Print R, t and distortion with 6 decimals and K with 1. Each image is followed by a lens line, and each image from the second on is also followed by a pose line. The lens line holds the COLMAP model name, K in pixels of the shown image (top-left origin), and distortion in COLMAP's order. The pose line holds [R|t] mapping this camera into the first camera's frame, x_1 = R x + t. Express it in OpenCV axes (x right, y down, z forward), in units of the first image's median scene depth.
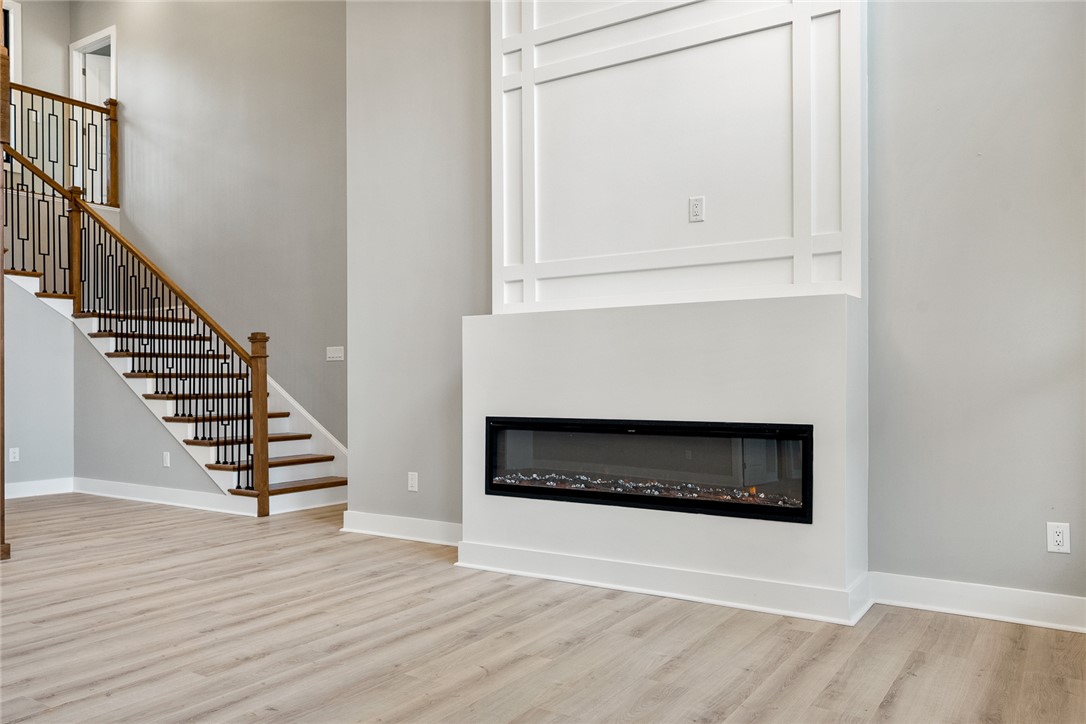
lens RADIAL K [[817.6, 0, 536.2], [0, 817.6, 364.4], [0, 0, 1]] dist [0.000148, 0.000364]
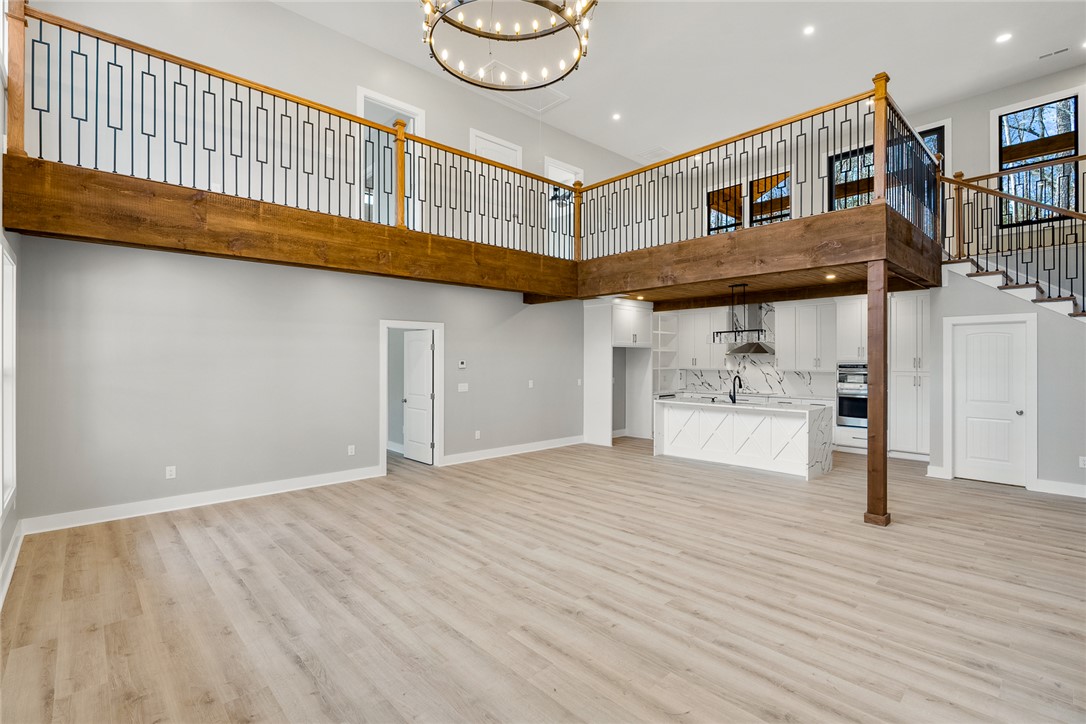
lens RADIAL K [[500.2, 0, 543.0], [0, 500.2, 357.5], [0, 0, 1]] dist [-0.006362, 0.001732]
pose [[-0.229880, -0.000842, -0.973219, 0.511334], [0.021255, 0.999757, -0.005886, -0.109381], [0.972987, -0.022039, -0.229806, 0.722506]]
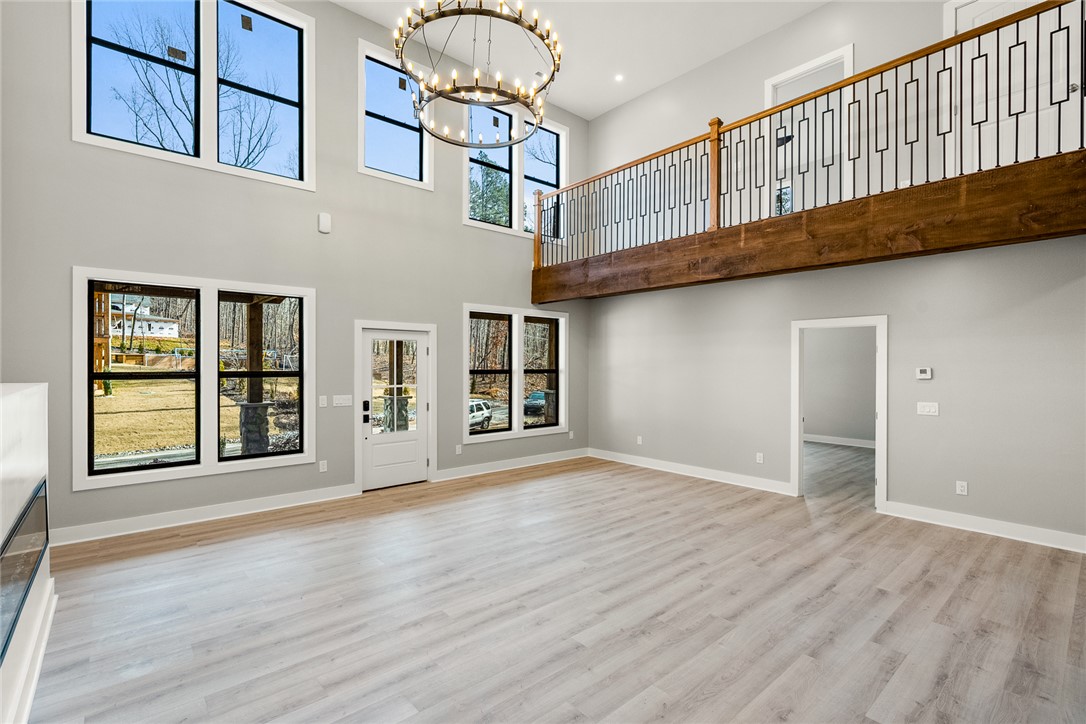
lens RADIAL K [[500.2, 0, 547.8], [0, 500.2, 371.6], [0, 0, 1]] dist [-0.006362, 0.001732]
pose [[-0.966538, -0.004265, 0.256488, -0.645687], [-0.006074, 0.999962, -0.006264, -0.092114], [-0.256452, -0.007612, -0.966527, 1.427707]]
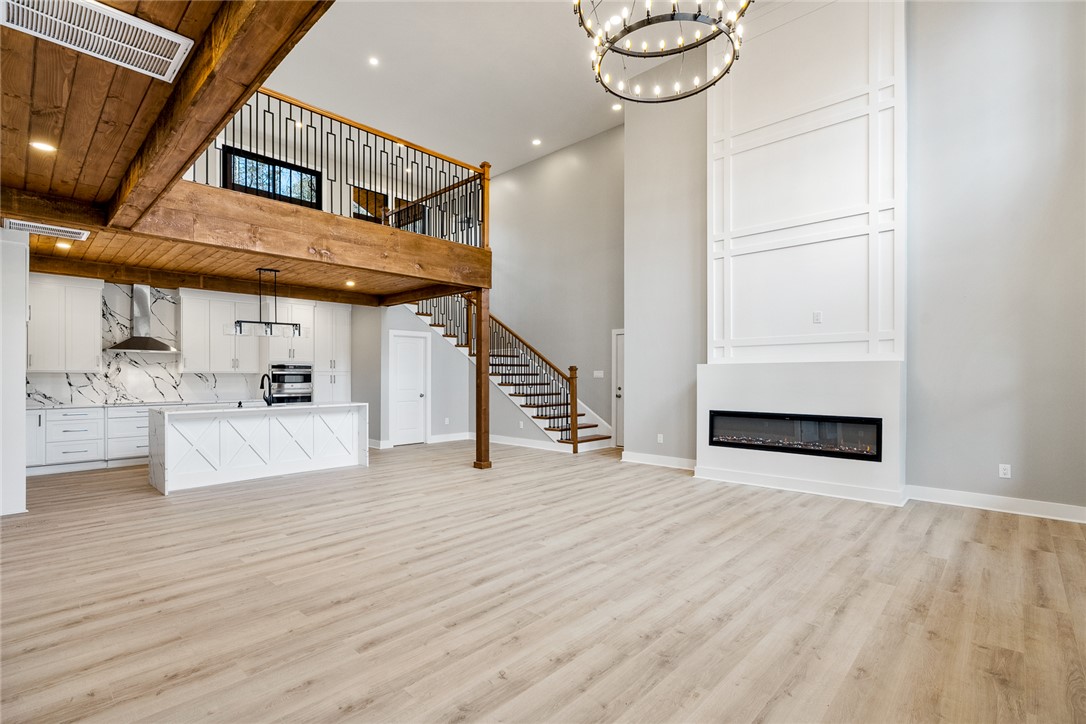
lens RADIAL K [[500.2, 0, 547.0], [0, 500.2, 370.2], [0, 0, 1]] dist [-0.006362, 0.001732]
pose [[0.986617, 0.001098, -0.163052, -0.309367], [0.000553, 0.999949, 0.010081, -0.064912], [0.163055, -0.010036, 0.986566, -0.449373]]
